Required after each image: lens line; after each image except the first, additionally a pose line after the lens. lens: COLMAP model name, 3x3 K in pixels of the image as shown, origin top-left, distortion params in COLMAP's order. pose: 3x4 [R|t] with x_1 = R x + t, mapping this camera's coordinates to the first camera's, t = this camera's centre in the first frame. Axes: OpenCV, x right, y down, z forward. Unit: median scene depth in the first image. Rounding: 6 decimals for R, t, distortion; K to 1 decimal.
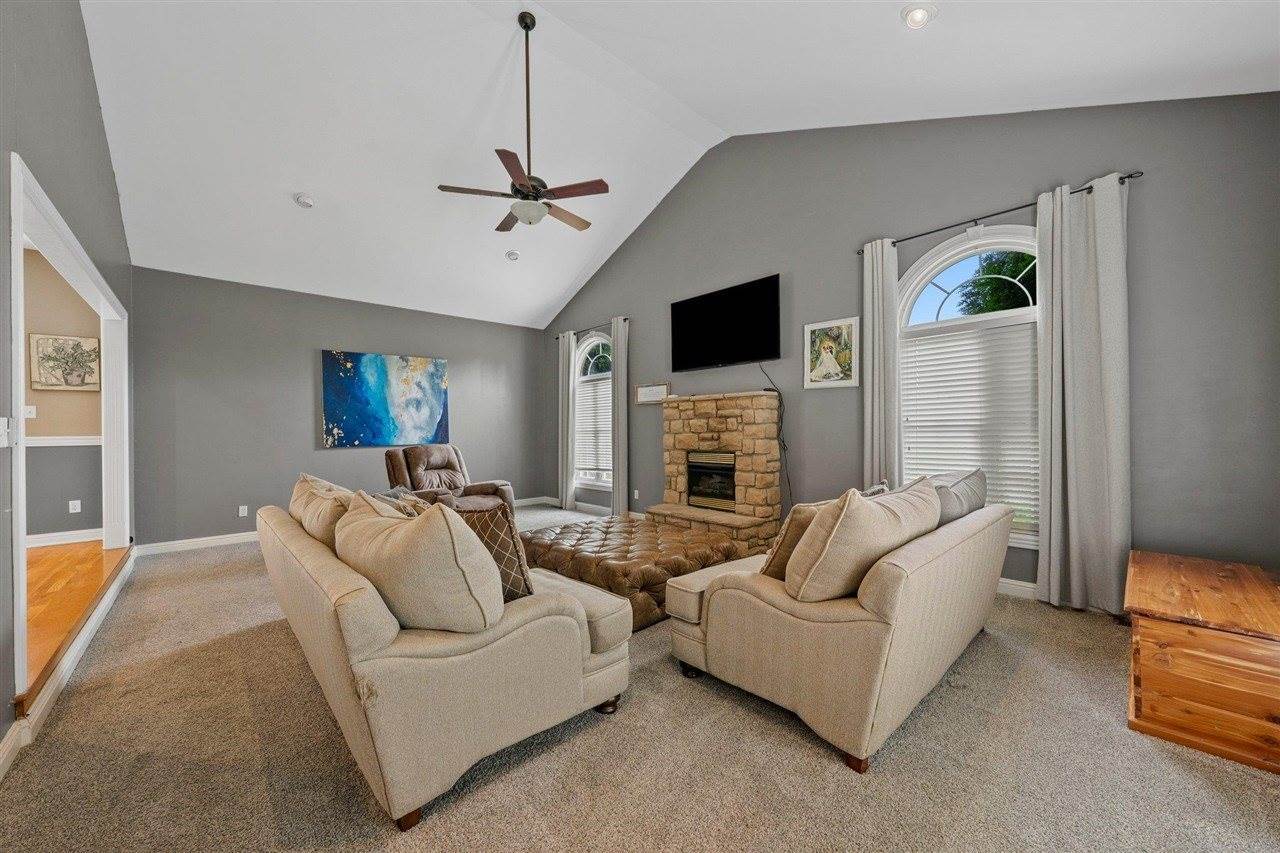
lens RADIAL K [[454.9, 0, 647.4], [0, 454.9, 430.3], [0, 0, 1]] dist [-0.005386, 0.000410]
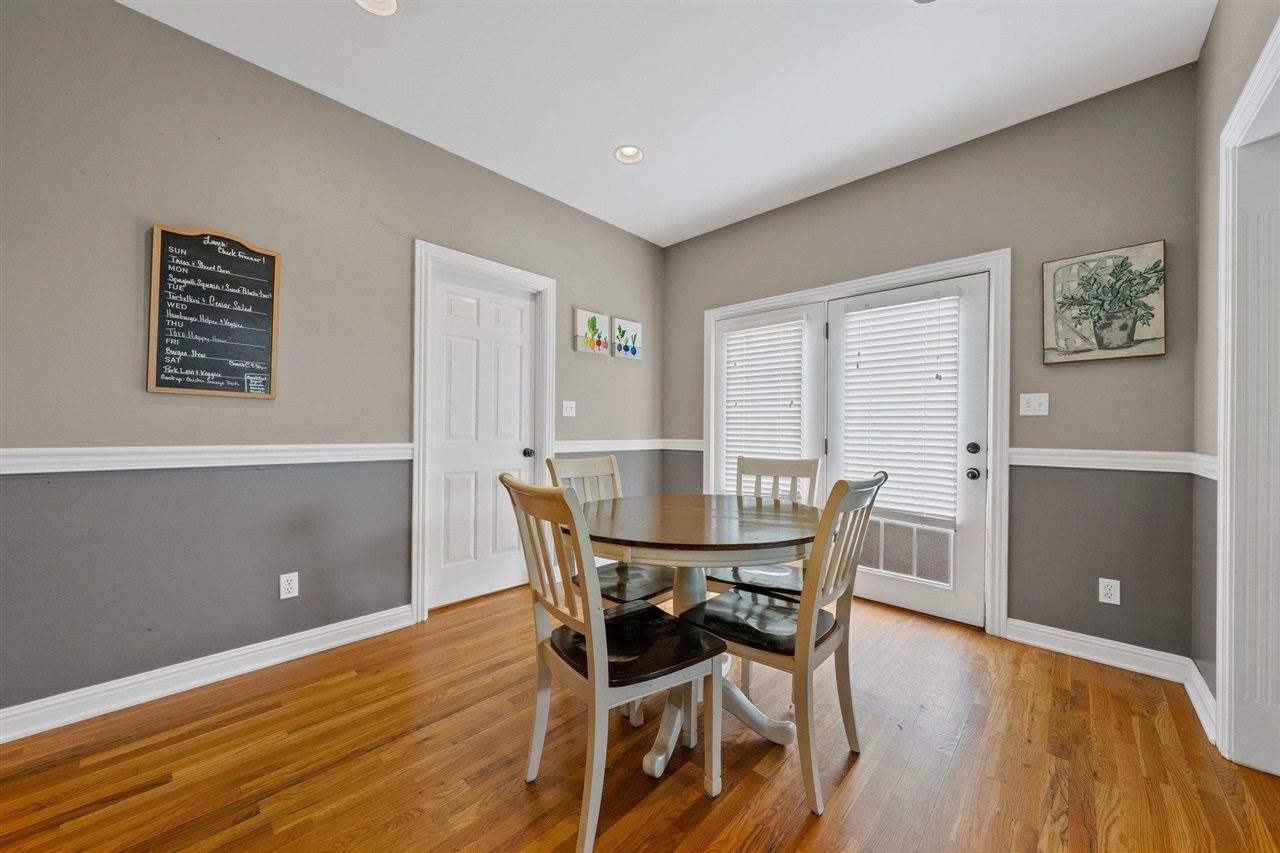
lens RADIAL K [[454.9, 0, 639.5], [0, 454.9, 429.8], [0, 0, 1]] dist [-0.005386, 0.000410]
pose [[0.069397, 0.012106, -0.997516, -0.752149], [-0.016089, 0.999810, 0.011014, -0.006373], [0.997459, 0.015285, 0.069578, 0.416158]]
